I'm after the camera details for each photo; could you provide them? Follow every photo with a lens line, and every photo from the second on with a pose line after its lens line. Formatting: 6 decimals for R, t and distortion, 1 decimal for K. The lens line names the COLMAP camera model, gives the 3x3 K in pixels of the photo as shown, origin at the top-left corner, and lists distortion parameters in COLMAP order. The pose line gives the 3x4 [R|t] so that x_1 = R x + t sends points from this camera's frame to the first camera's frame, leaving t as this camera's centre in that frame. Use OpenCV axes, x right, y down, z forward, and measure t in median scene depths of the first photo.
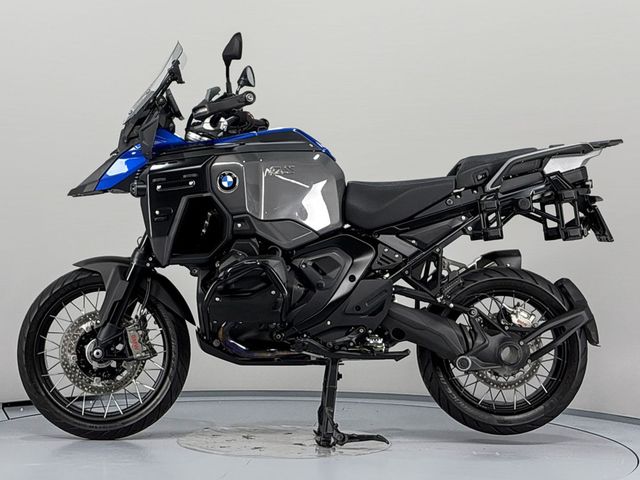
lens RADIAL K [[989.8, 0, 320.0], [0, 989.8, 240.0], [0, 0, 1]] dist [0.012493, 0.002608]
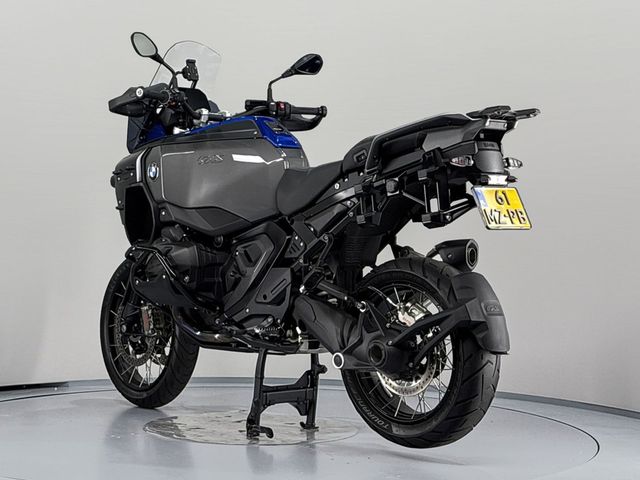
lens RADIAL K [[989.8, 0, 320.0], [0, 989.8, 240.0], [0, 0, 1]] dist [0.012493, 0.002608]
pose [[0.805808, 0.007915, -0.592124, 0.661610], [-0.007924, 0.999965, 0.002583, 0.009380], [0.592124, 0.002611, 0.805843, 0.237486]]
